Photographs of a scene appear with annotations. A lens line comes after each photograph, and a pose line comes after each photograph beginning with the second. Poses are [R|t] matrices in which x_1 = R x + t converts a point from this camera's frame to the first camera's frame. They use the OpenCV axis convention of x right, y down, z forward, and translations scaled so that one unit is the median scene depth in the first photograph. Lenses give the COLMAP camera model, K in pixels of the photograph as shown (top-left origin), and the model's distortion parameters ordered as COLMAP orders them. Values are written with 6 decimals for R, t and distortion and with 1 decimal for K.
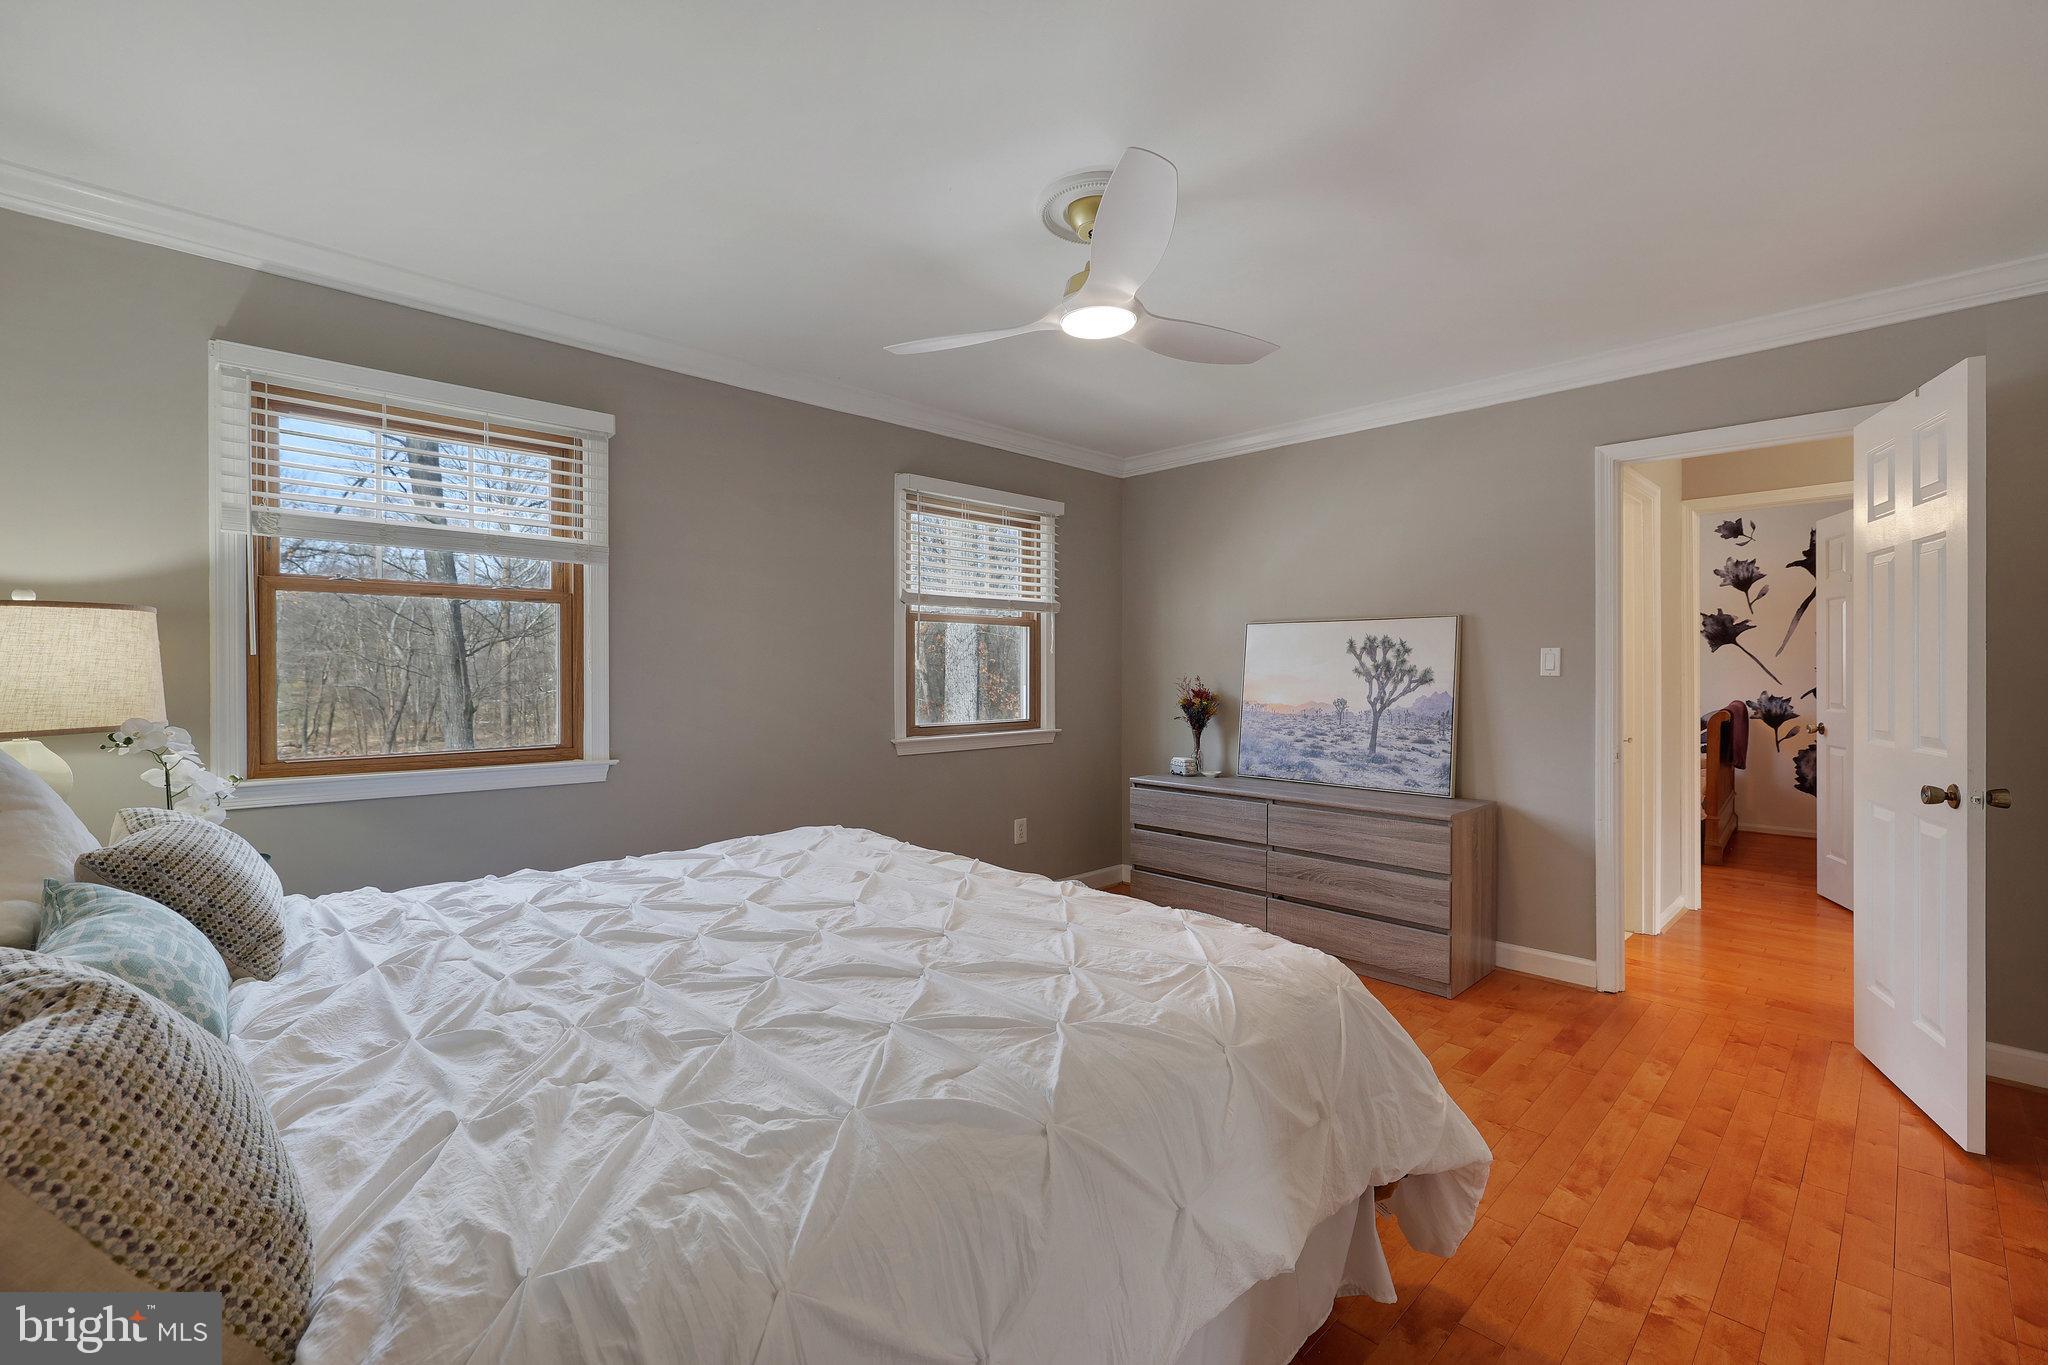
lens RADIAL K [[888.8, 0, 1023.7], [0, 888.8, 679.3], [0, 0, 1]] dist [0.002224, -0.000126]
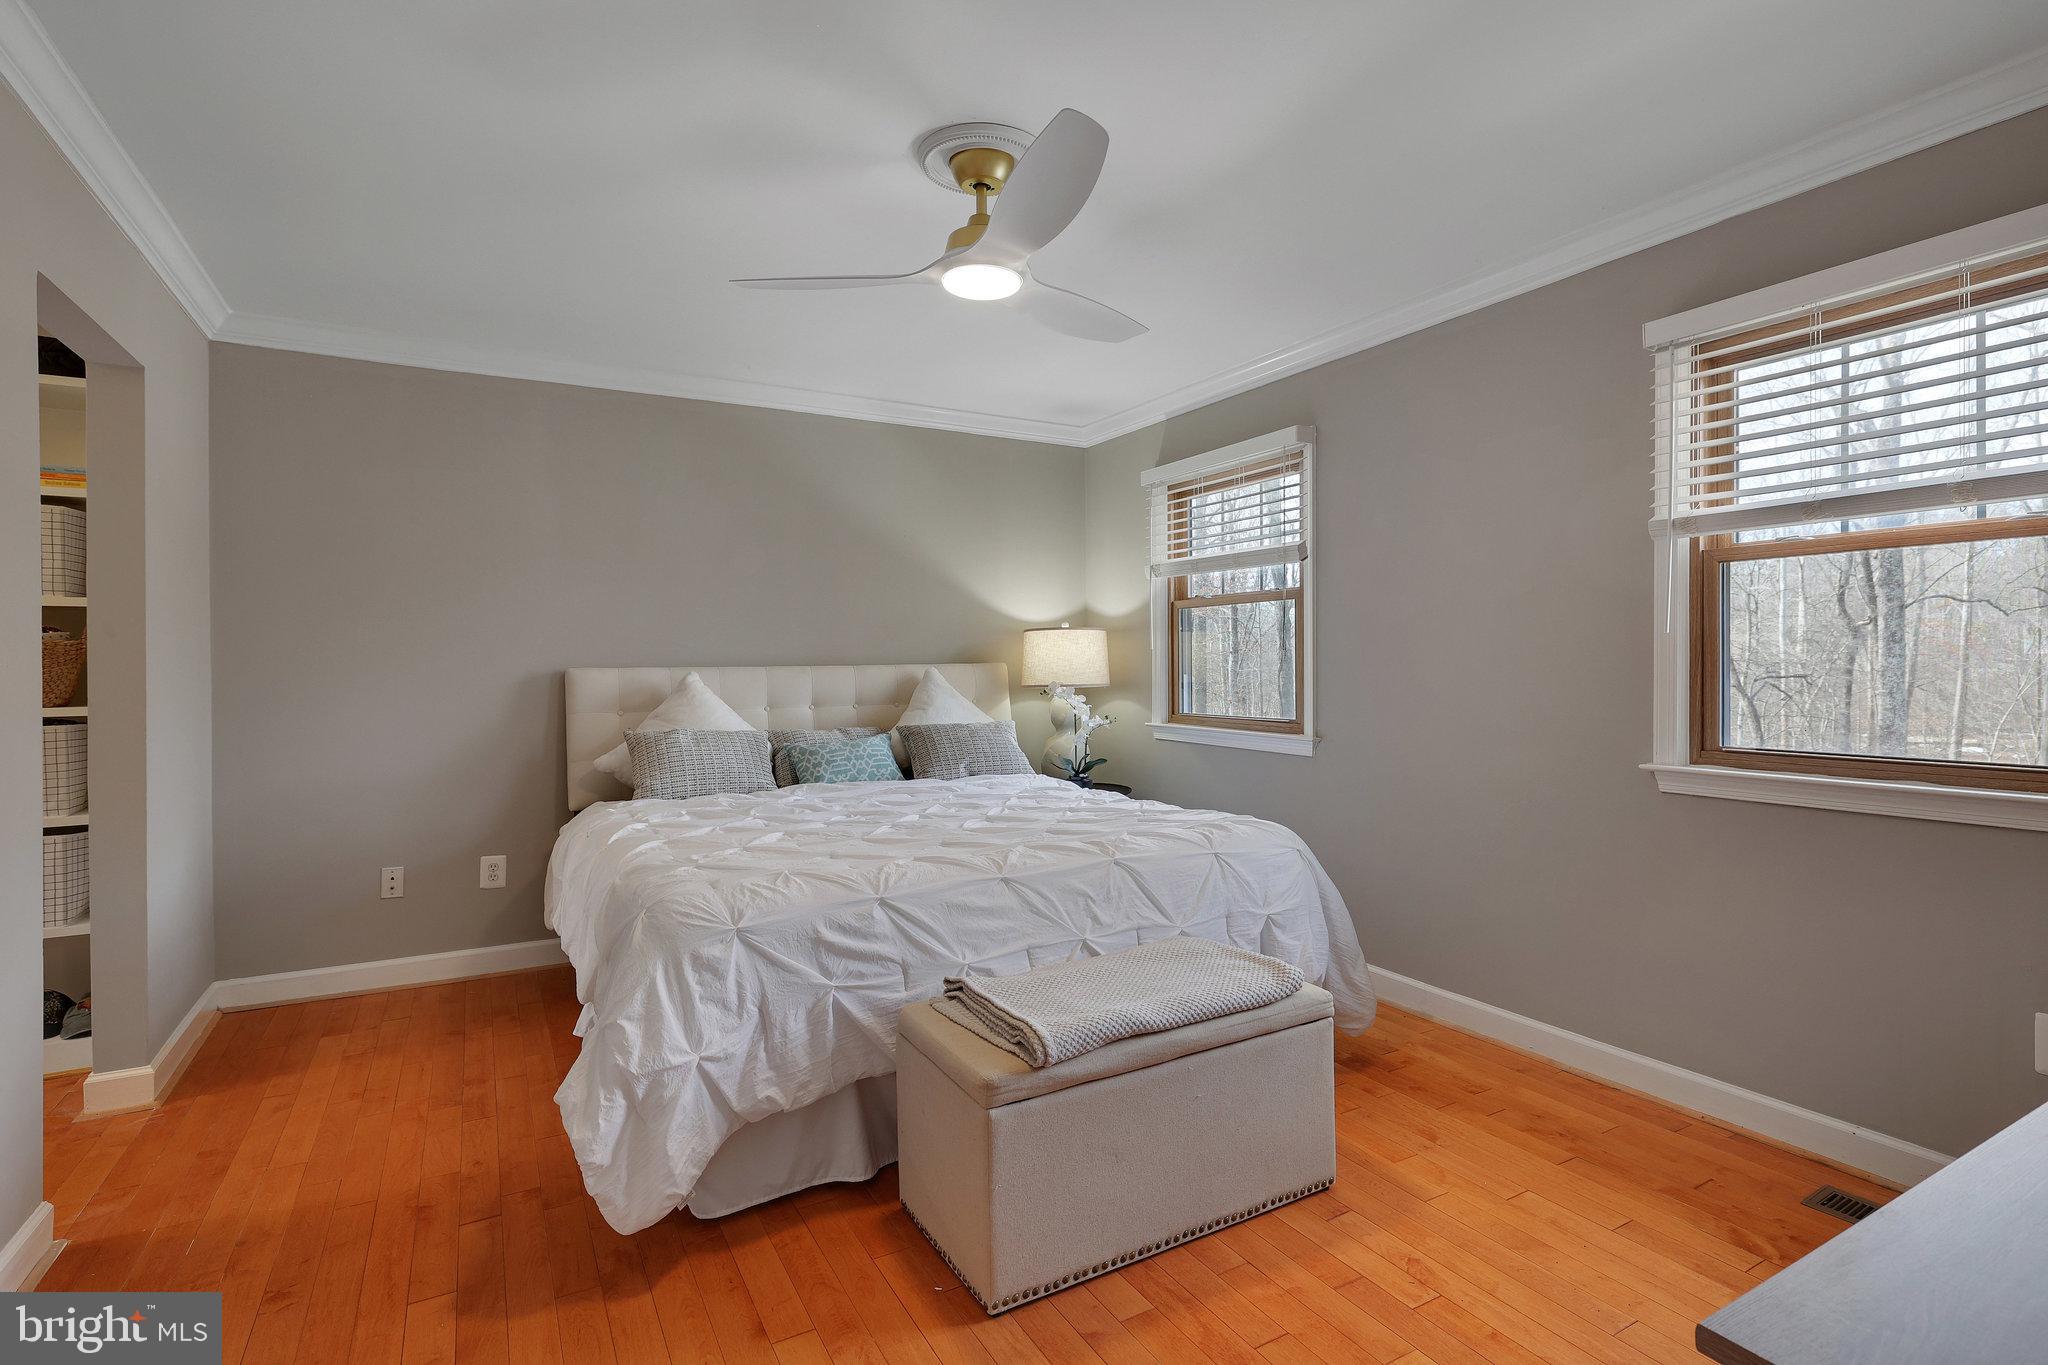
lens RADIAL K [[993.8, 0, 1028.4], [0, 993.8, 670.6], [0, 0, 1]] dist [-0.001155, -0.000040]
pose [[-0.263189, 0.004858, -0.964732, 0.843297], [-0.006085, 0.999959, 0.006695, 0.002573], [0.964725, 0.007633, -0.263149, 1.032916]]
